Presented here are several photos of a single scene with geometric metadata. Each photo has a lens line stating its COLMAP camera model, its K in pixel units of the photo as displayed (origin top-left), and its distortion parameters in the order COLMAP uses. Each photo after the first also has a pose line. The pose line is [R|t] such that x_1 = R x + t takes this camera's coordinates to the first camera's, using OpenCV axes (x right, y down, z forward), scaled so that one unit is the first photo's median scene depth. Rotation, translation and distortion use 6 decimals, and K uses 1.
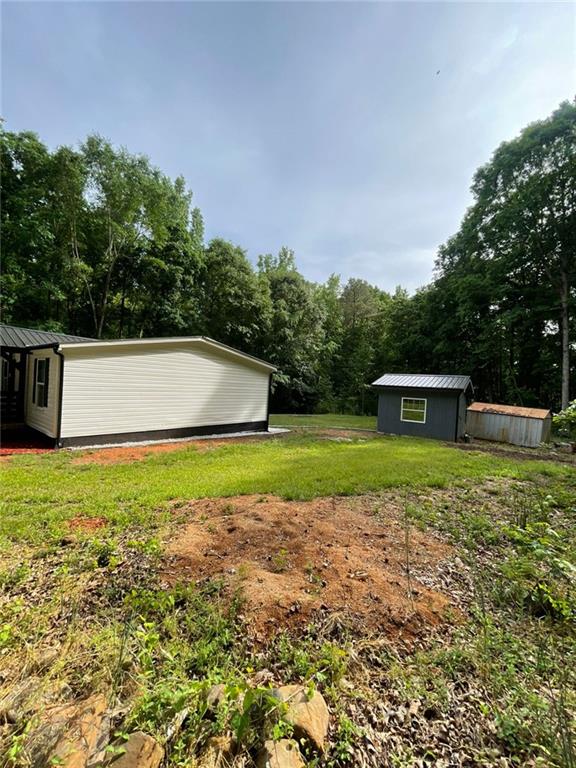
lens RADIAL K [[309.7, 0, 288.0], [0, 309.7, 384.0], [0, 0, 1]] dist [-0.000810, -0.000259]
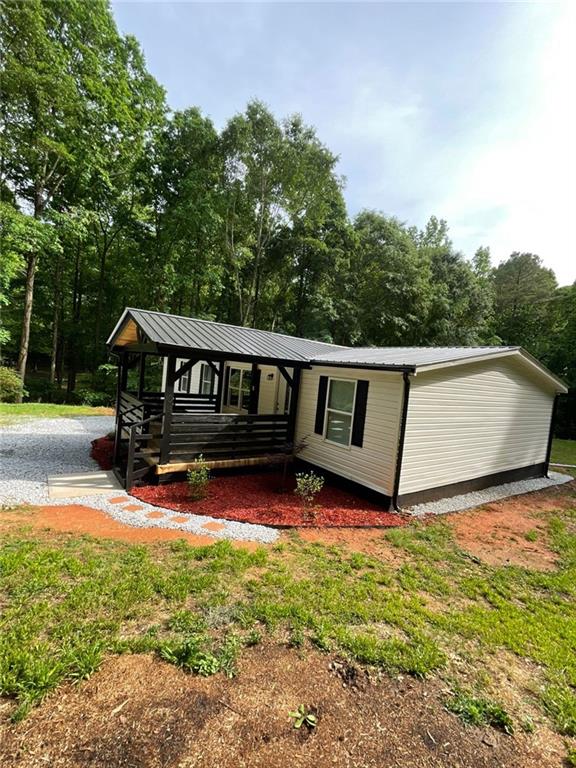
lens RADIAL K [[344.9, 0, 288.0], [0, 344.9, 384.0], [0, 0, 1]] dist [0.002582, 0.000208]
pose [[0.967458, 0.052099, -0.247611, -0.202473], [-0.046205, 0.998495, 0.029560, -0.025146], [0.248779, -0.017157, 0.968408, 0.039632]]
